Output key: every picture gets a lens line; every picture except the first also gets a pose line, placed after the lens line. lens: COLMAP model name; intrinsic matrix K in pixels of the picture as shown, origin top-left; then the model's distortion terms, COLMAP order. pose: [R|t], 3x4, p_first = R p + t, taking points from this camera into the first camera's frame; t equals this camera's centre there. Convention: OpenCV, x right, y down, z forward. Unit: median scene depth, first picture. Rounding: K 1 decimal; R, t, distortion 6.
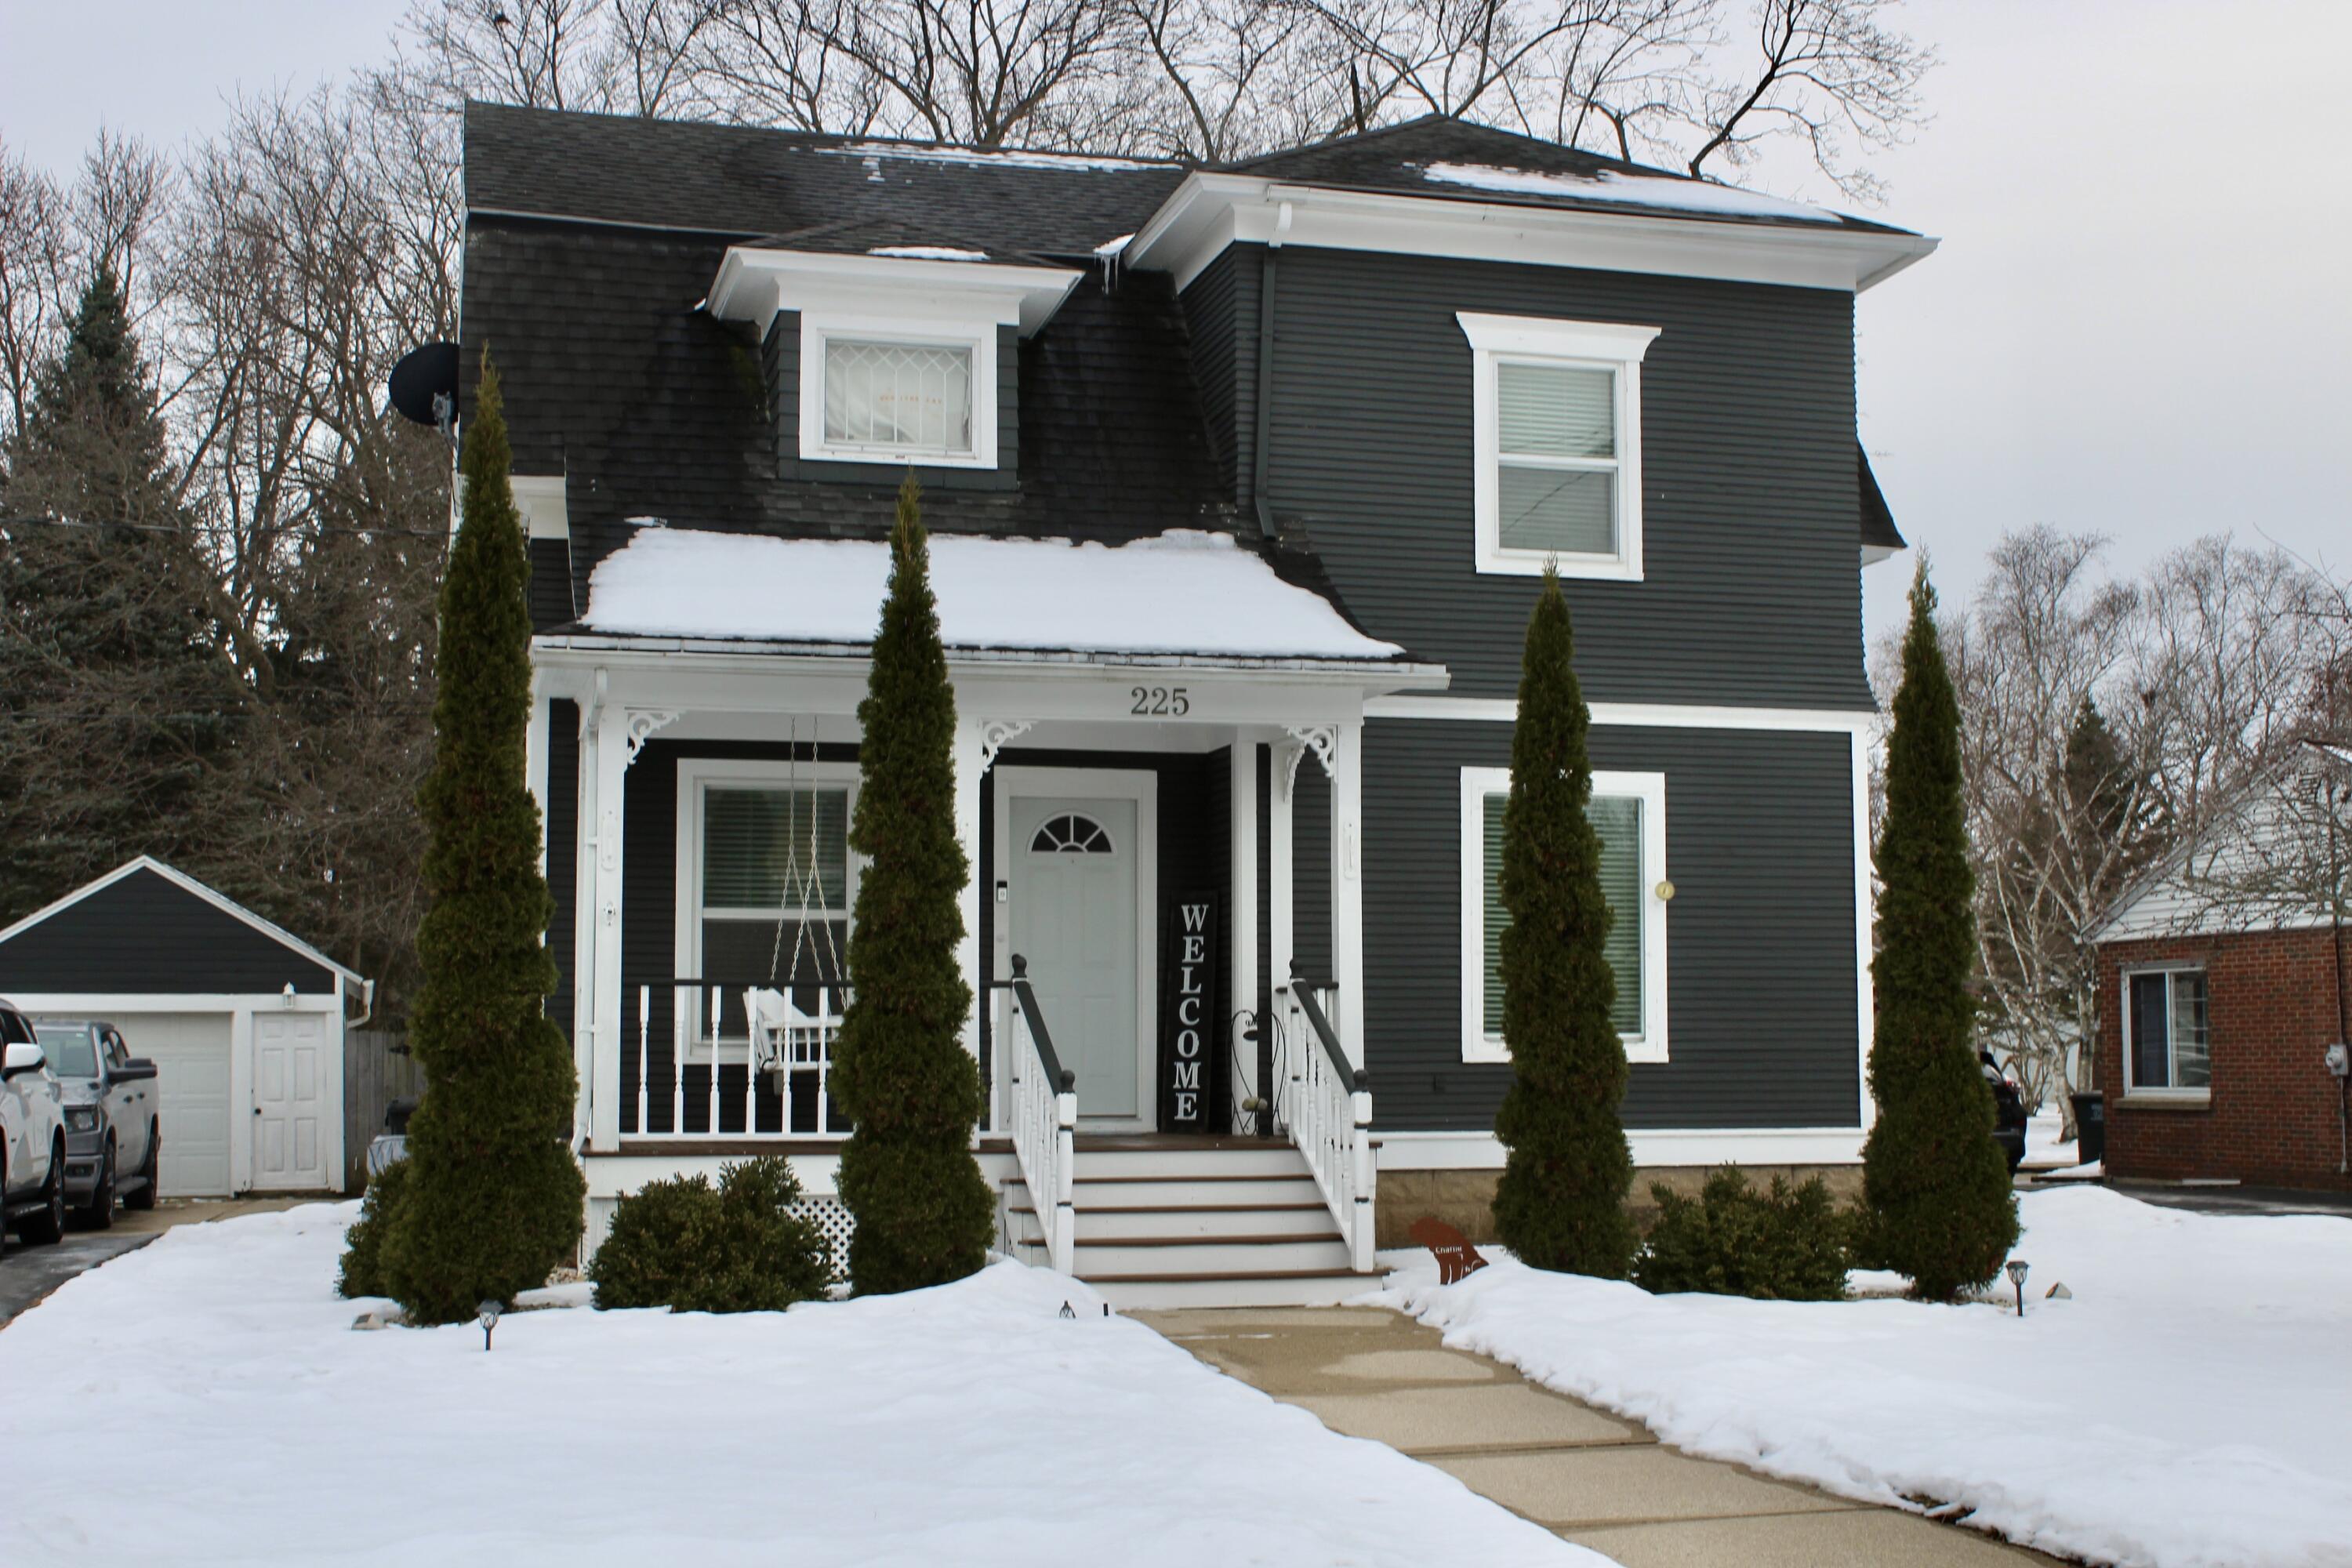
lens RADIAL K [[3011.0, 0, 1176.0], [0, 3011.0, 784.0], [0, 0, 1]] dist [0.033754, 0.031935]
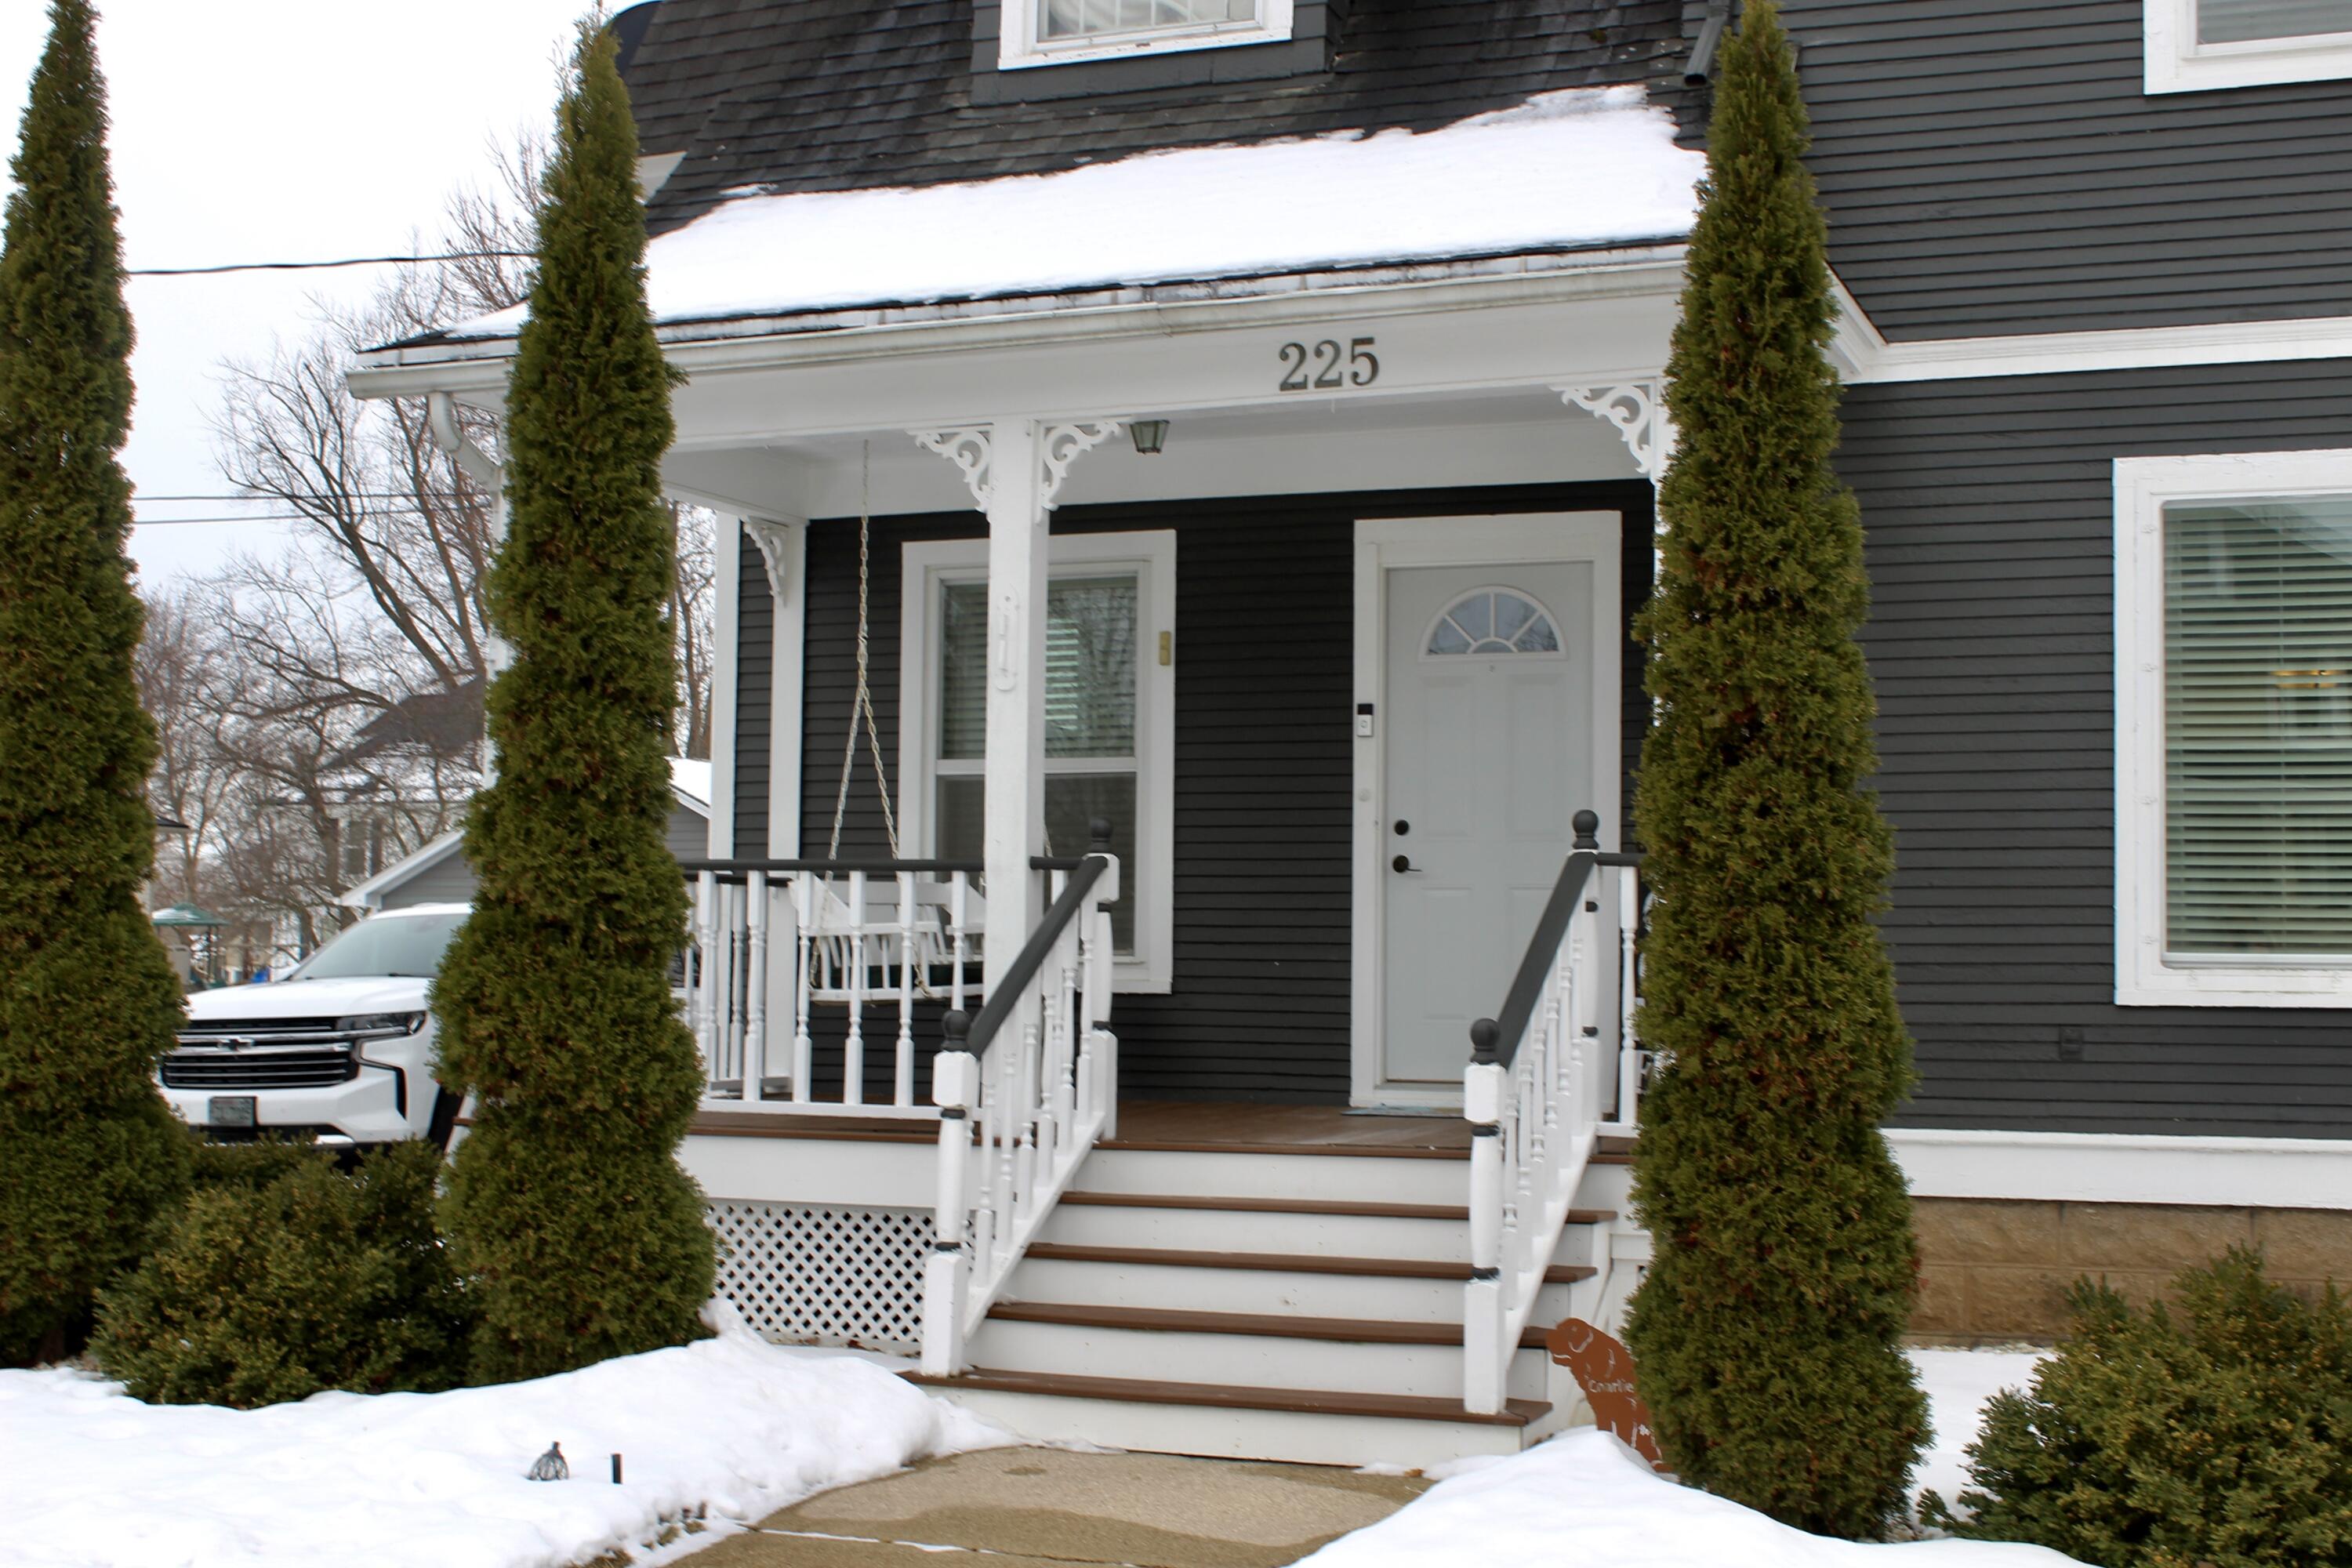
lens RADIAL K [[2912.9, 0, 1176.0], [0, 2912.9, 784.0], [0, 0, 1]] dist [-0.025012, -0.013006]
pose [[0.812823, -0.026730, -0.581897, 0.288639], [0.041861, 0.999044, 0.012582, 0.043564], [0.581004, -0.034585, 0.813165, 0.533622]]
